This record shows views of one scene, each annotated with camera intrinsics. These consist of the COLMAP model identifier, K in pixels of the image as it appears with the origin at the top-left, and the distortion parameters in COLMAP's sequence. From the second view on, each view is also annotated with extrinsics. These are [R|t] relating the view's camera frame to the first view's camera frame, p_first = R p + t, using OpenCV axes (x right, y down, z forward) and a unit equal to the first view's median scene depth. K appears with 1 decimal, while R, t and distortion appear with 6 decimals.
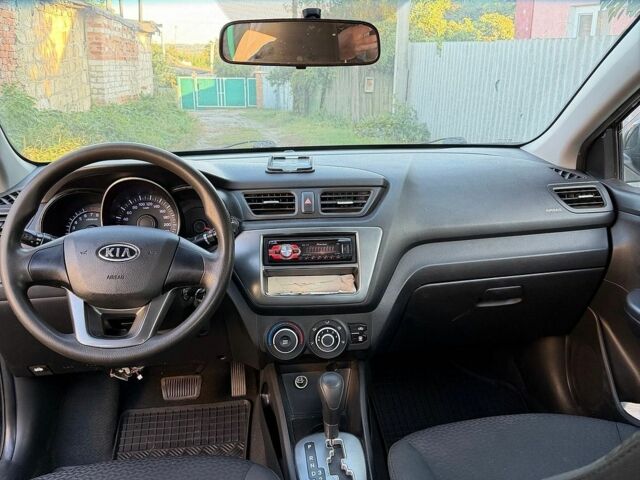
lens RADIAL K [[589.5, 0, 320.0], [0, 589.5, 240.0], [0, 0, 1]] dist [0.147454, -0.295899]
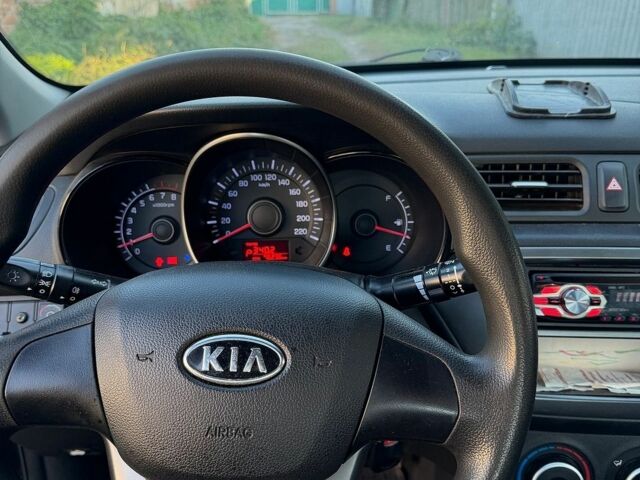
lens RADIAL K [[589.5, 0, 320.0], [0, 589.5, 240.0], [0, 0, 1]] dist [0.147454, -0.295899]
pose [[0.993962, 0.040452, -0.101991, -0.191981], [-0.025843, 0.989716, 0.140692, -0.080315], [0.106634, -0.137207, 0.984786, 0.500887]]
